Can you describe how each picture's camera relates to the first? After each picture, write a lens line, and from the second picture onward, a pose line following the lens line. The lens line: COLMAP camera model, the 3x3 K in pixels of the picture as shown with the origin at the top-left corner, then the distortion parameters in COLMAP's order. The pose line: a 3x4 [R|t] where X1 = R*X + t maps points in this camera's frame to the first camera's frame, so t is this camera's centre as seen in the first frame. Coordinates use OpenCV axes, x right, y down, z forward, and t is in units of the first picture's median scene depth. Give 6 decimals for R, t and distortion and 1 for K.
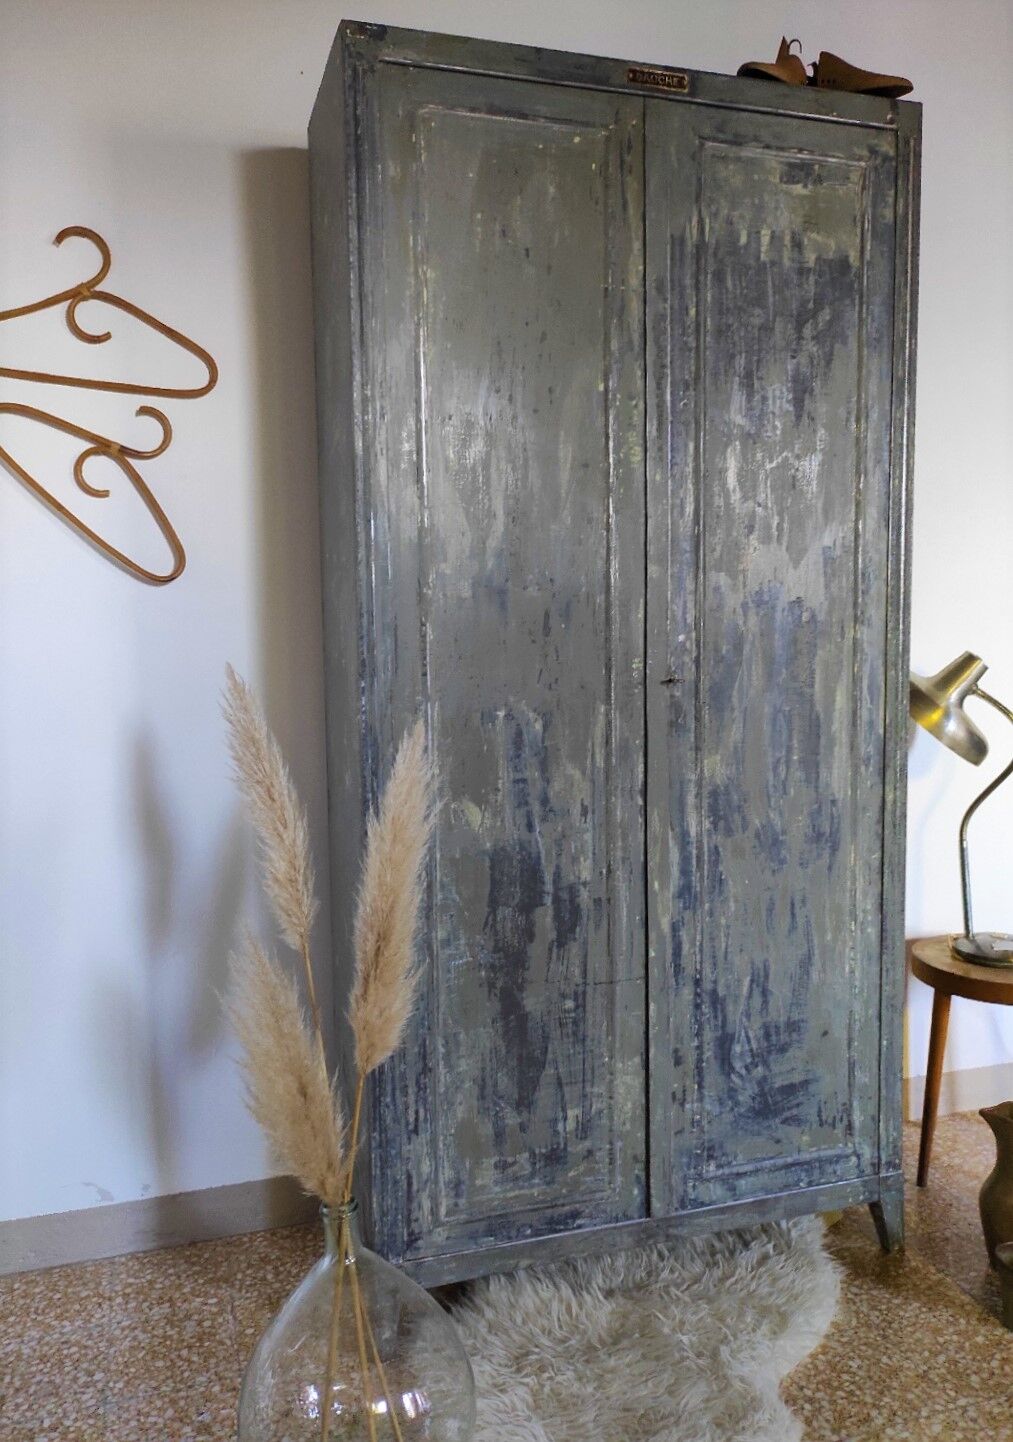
lens RADIAL K [[1111.7, 0, 502.7], [0, 1111.7, 720.2], [0, 0, 1]] dist [0.018655, -0.026782]
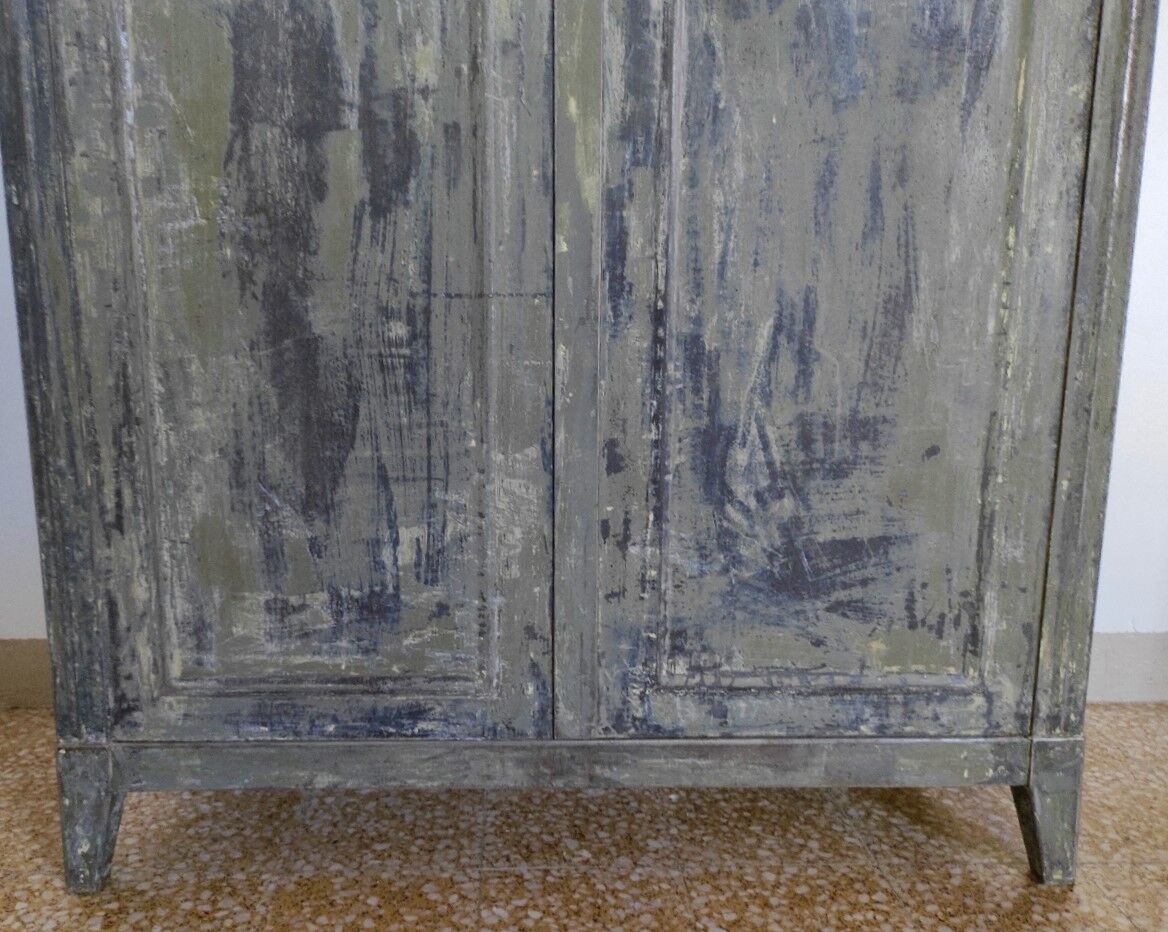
lens RADIAL K [[1029.9, 0, 531.8], [0, 1029.9, 478.8], [0, 0, 1]] dist [0.038799, -0.049074]
pose [[0.960324, 0.067661, -0.270554, 0.259872], [-0.038456, 0.992983, 0.111830, 0.265980], [0.276222, -0.096988, 0.956187, 0.527847]]
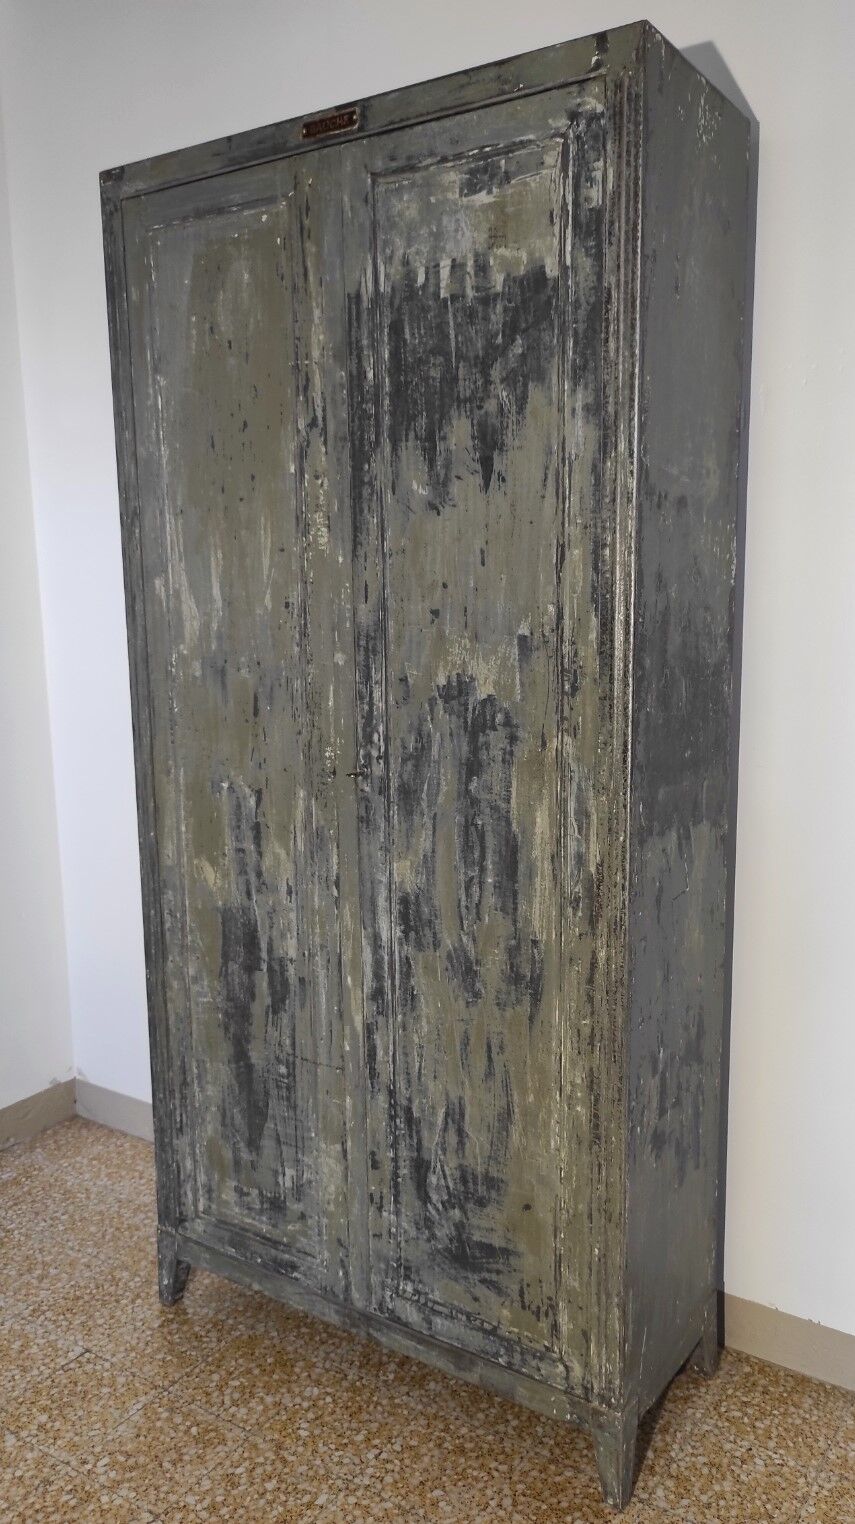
lens RADIAL K [[1160.0, 0, 501.2], [0, 1160.0, 786.3], [0, 0, 1]] dist [0.033289, -0.043305]
pose [[0.657734, 0.136380, -0.740801, 0.956024], [-0.078032, 0.990518, 0.113070, -0.145291], [0.749198, -0.016564, 0.662139, 0.432517]]
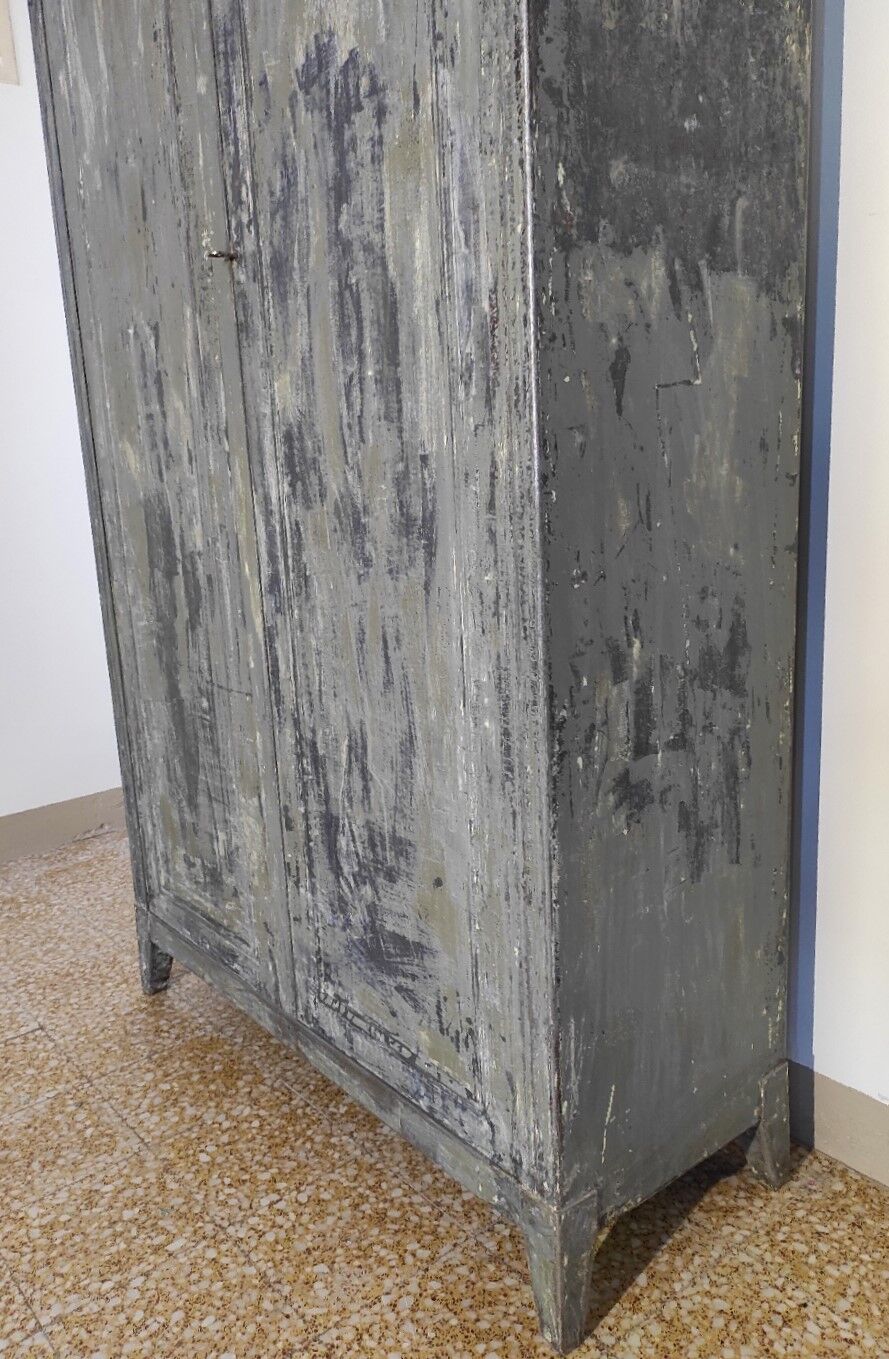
lens RADIAL K [[1050.1, 0, 444.4], [0, 1050.1, 688.4], [0, 0, 1]] dist [0.039636, -0.047490]
pose [[0.376640, 0.196235, -0.905337, 0.810837], [-0.045974, 0.980061, 0.193306, 0.087513], [0.925218, -0.031185, 0.378152, 0.863550]]
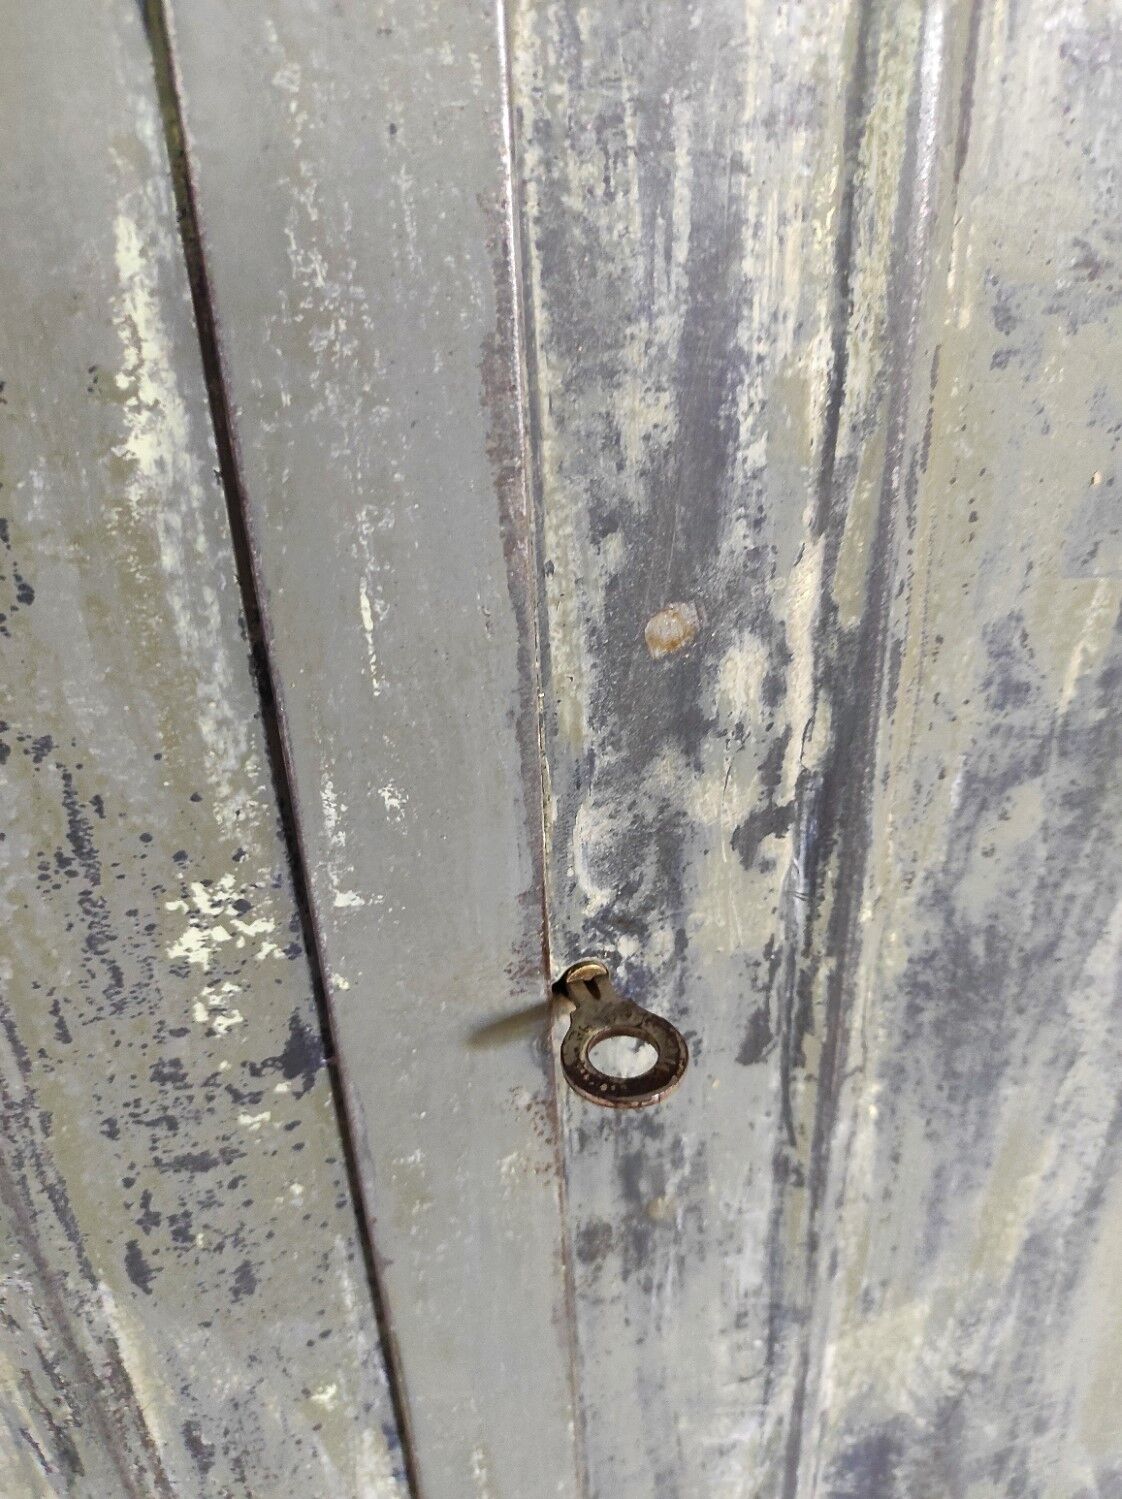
lens RADIAL K [[1144.6, 0, 566.8], [0, 1144.6, 754.8], [0, 0, 1]] dist [0.029757, -0.038685]
pose [[0.998831, 0.001790, -0.048301, 0.154563], [0.017938, 0.914224, 0.404813, -0.104405], [0.044883, -0.405206, 0.913123, 0.895444]]
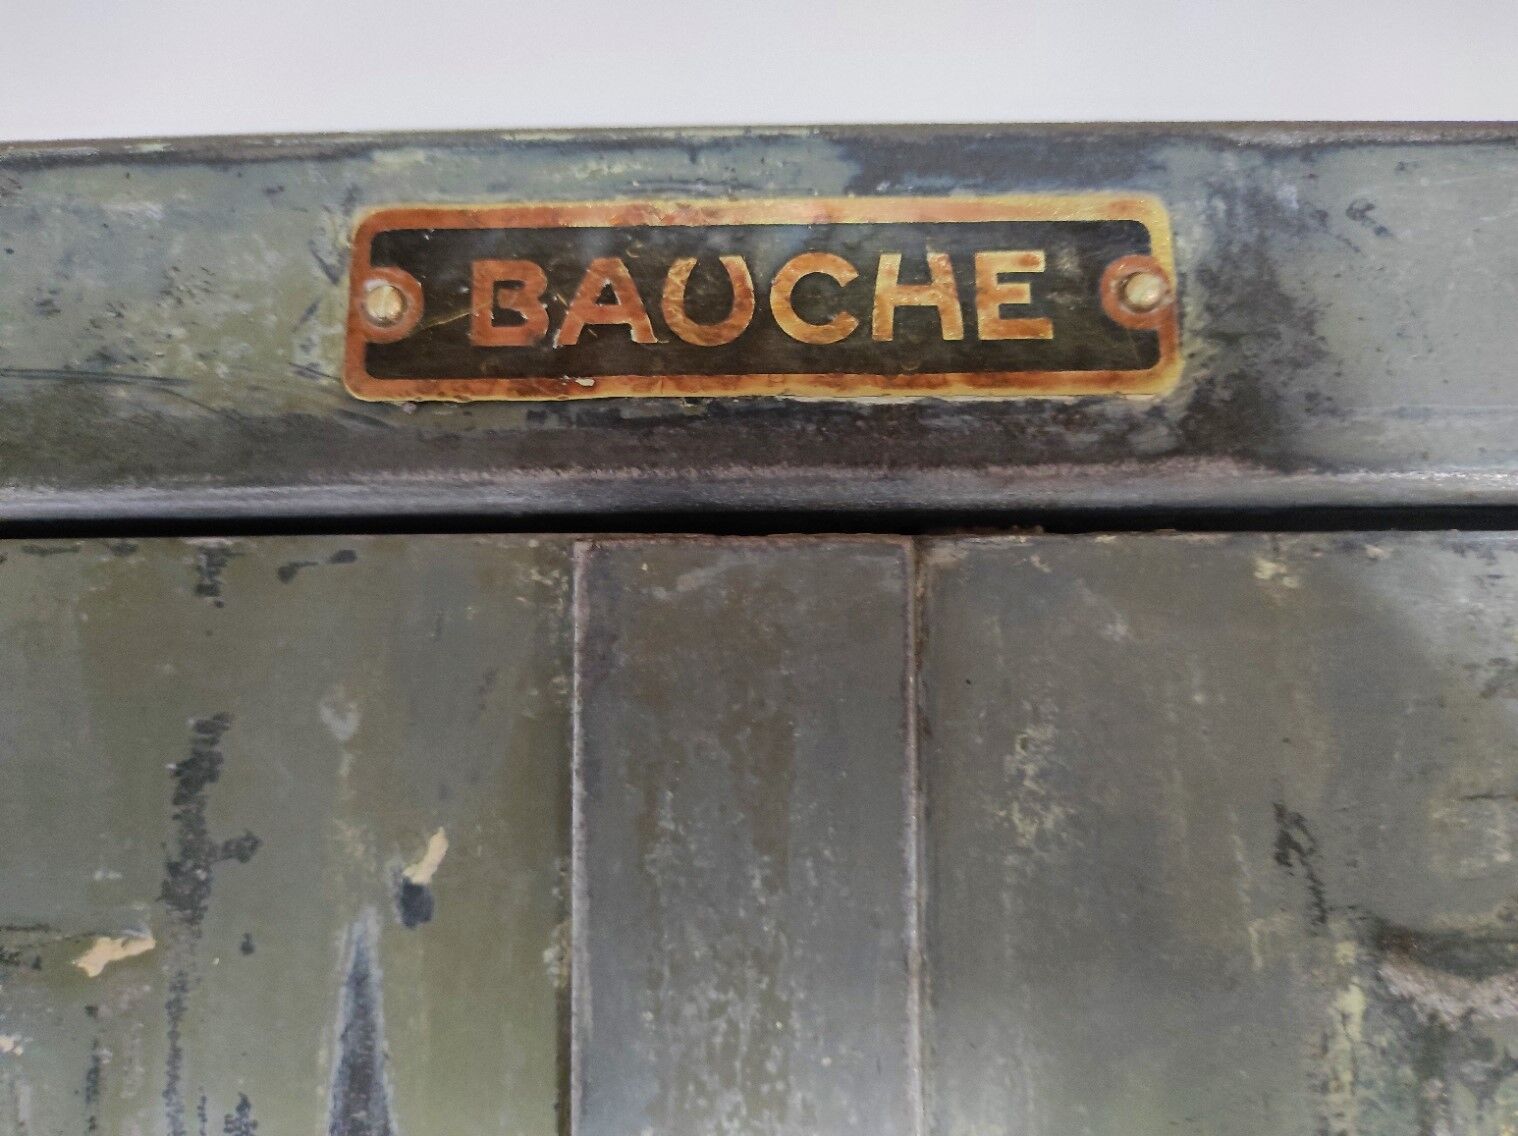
lens RADIAL K [[1159.1, 0, 759.1], [0, 1159.1, 574.2], [0, 0, 1]] dist [0.029757, -0.038685]
pose [[0.947387, -0.024205, -0.319172, 0.154674], [-0.040008, 0.980363, -0.193102, -0.506586], [0.317579, 0.195711, 0.927815, 0.870727]]
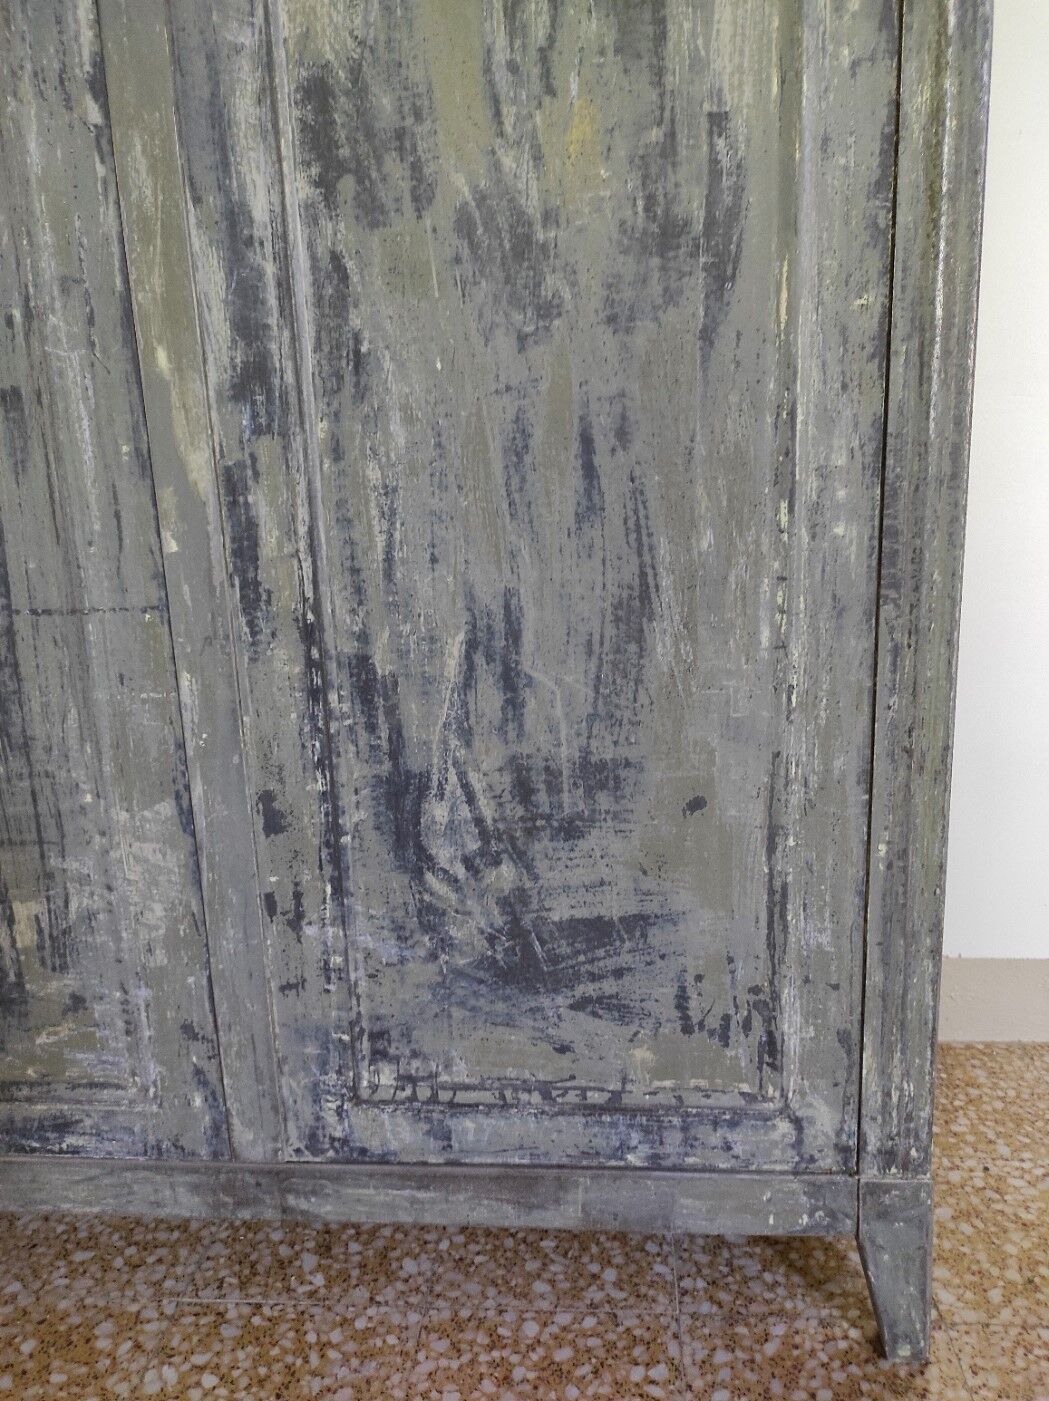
lens RADIAL K [[1069.8, 0, 518.0], [0, 1069.8, 695.5], [0, 0, 1]] dist [0.029757, -0.038685]
pose [[0.928766, 0.065262, -0.364875, 0.390039], [-0.010213, 0.988510, 0.150810, 0.205141], [0.370525, -0.136341, 0.918761, 0.698286]]
